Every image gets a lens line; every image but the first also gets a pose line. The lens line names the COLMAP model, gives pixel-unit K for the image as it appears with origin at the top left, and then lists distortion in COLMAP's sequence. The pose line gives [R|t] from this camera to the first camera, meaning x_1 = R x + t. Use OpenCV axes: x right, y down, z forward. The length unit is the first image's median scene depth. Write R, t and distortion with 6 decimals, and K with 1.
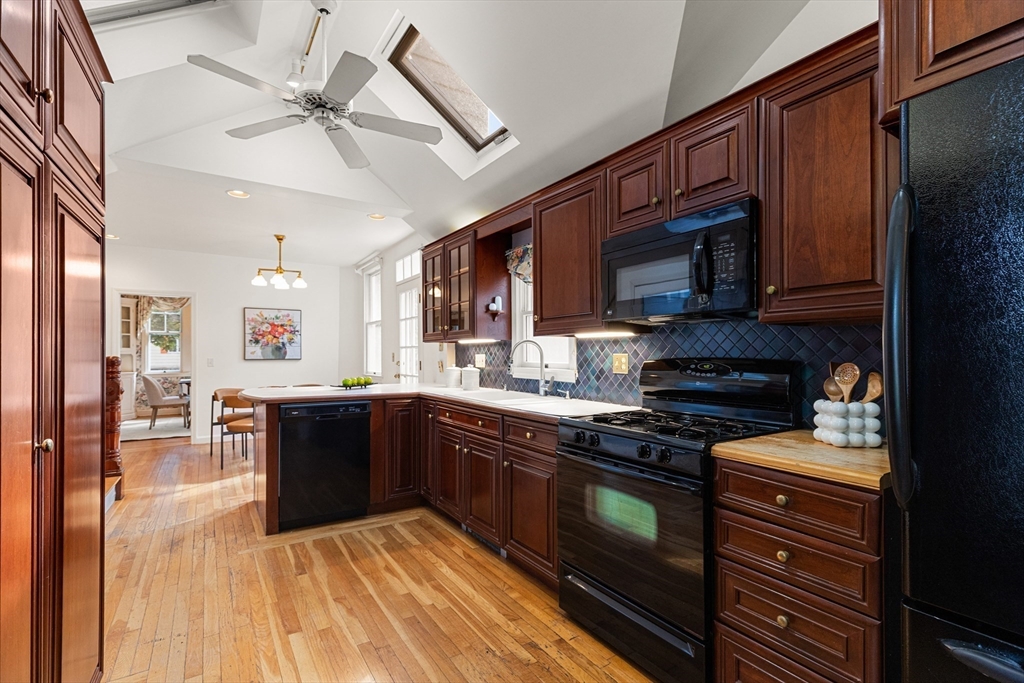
lens RADIAL K [[460.8, 0, 506.2], [0, 460.8, 353.0], [0, 0, 1]] dist [0.004242, 0.000288]
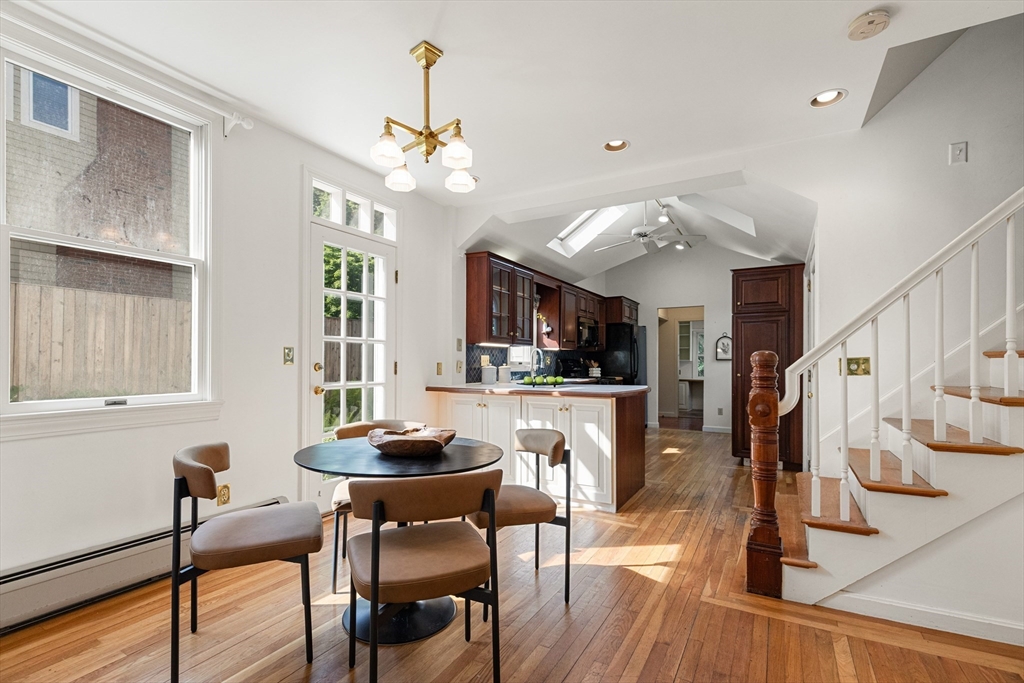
lens RADIAL K [[480.4, 0, 510.4], [0, 480.4, 363.4], [0, 0, 1]] dist [0.000948, 0.000047]
pose [[-0.472370, 0.001850, 0.881399, -0.929692], [-0.002729, 0.999990, -0.003561, 0.021485], [-0.881396, -0.004087, -0.472360, 1.183165]]
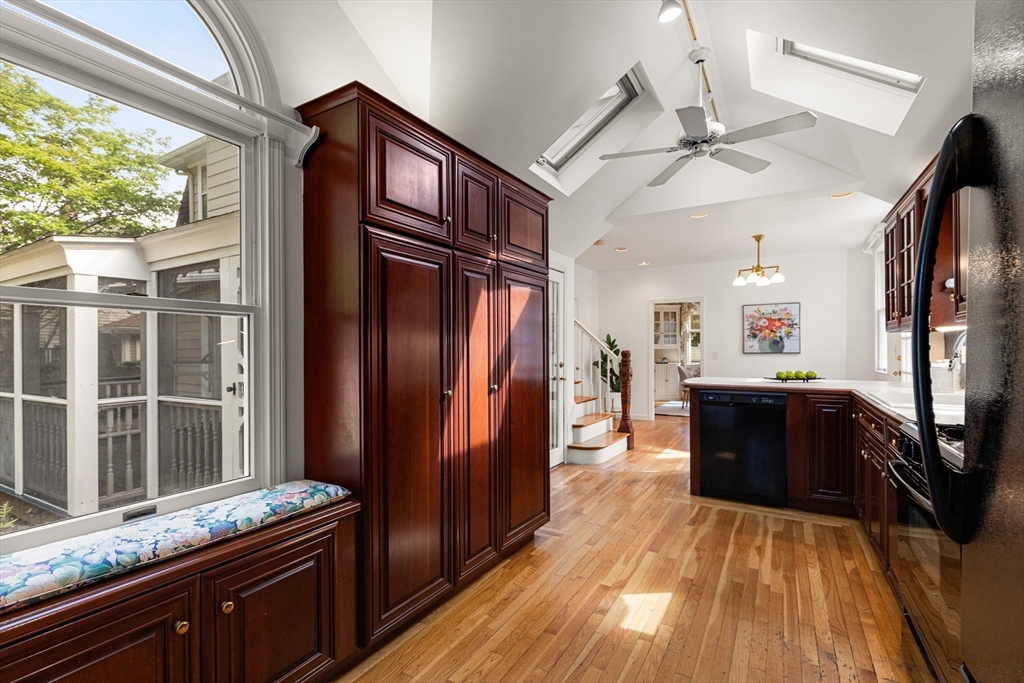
lens RADIAL K [[460.8, 0, 506.2], [0, 460.8, 353.0], [0, 0, 1]] dist [0.004242, 0.000288]
pose [[0.463596, 0.001838, -0.886045, 0.201042], [0.009486, 0.999930, 0.007038, 0.001386], [0.885996, -0.011668, 0.463546, -0.003817]]
